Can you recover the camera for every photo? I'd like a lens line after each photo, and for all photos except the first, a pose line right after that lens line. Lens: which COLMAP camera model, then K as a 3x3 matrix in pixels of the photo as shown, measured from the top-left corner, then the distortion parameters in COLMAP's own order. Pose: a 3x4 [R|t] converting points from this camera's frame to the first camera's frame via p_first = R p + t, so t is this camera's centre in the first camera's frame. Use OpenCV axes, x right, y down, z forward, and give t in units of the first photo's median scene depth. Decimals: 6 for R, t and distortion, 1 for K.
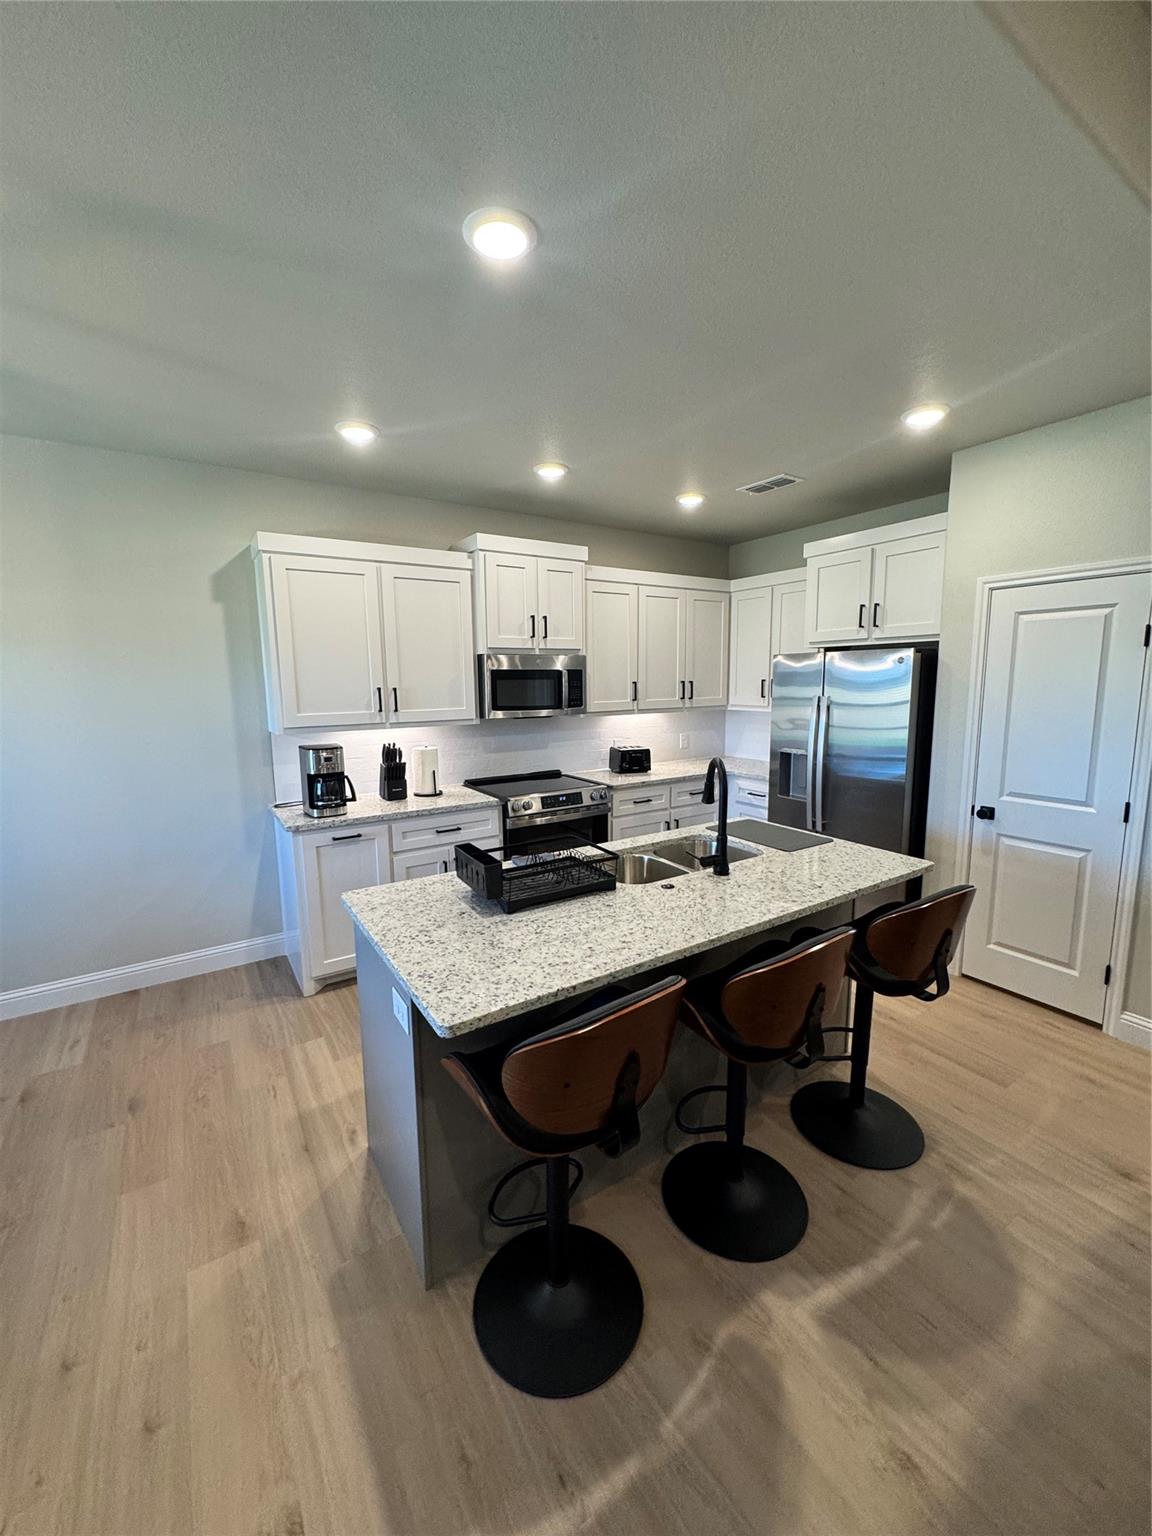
lens RADIAL K [[609.1, 0, 572.4], [0, 609.1, 765.7], [0, 0, 1]] dist [-0.007133, -0.000537]
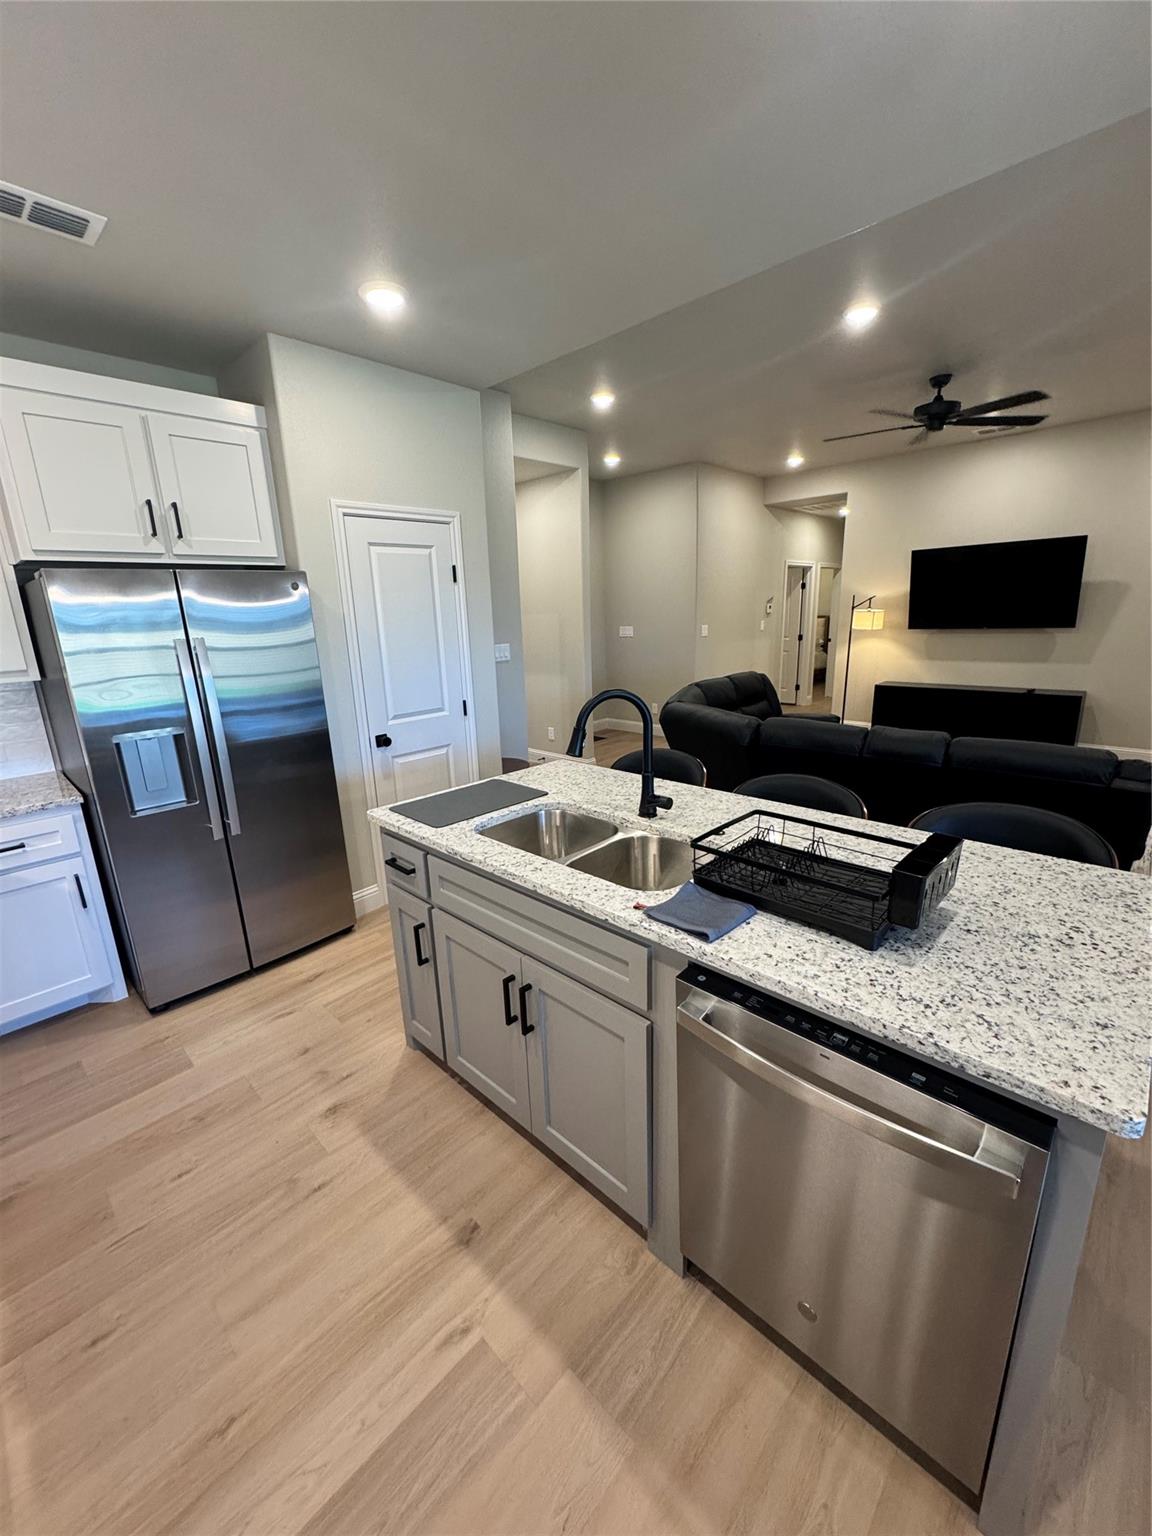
lens RADIAL K [[609.1, 0, 578.8], [0, 609.1, 769.5], [0, 0, 1]] dist [-0.007133, -0.000537]
pose [[-0.228317, -0.229699, 0.946102, -0.383326], [0.173233, 0.946678, 0.271644, -0.098704], [-0.958051, 0.225917, -0.176351, 0.858713]]
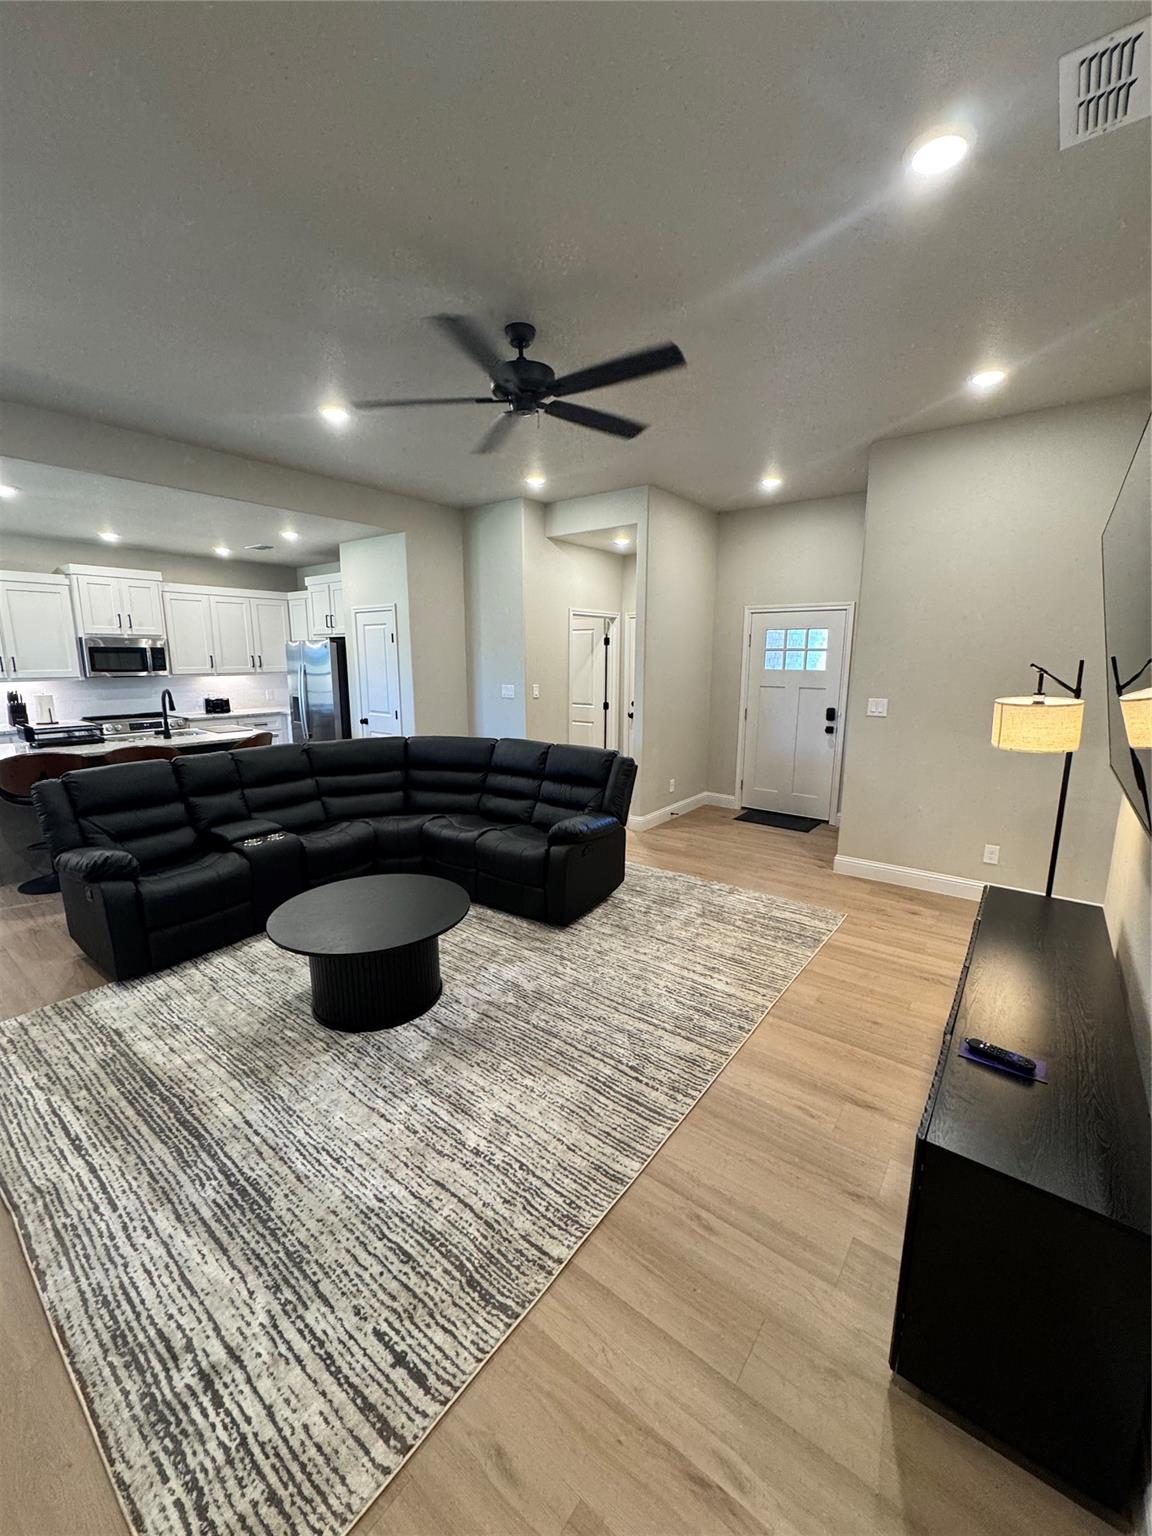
lens RADIAL K [[609.1, 0, 577.4], [0, 609.1, 766.6], [0, 0, 1]] dist [-0.007133, -0.000537]
pose [[0.945199, -0.044038, 0.323510, 0.676546], [0.031661, 0.998555, 0.043427, 0.161180], [-0.324955, -0.030805, 0.945228, -1.171043]]
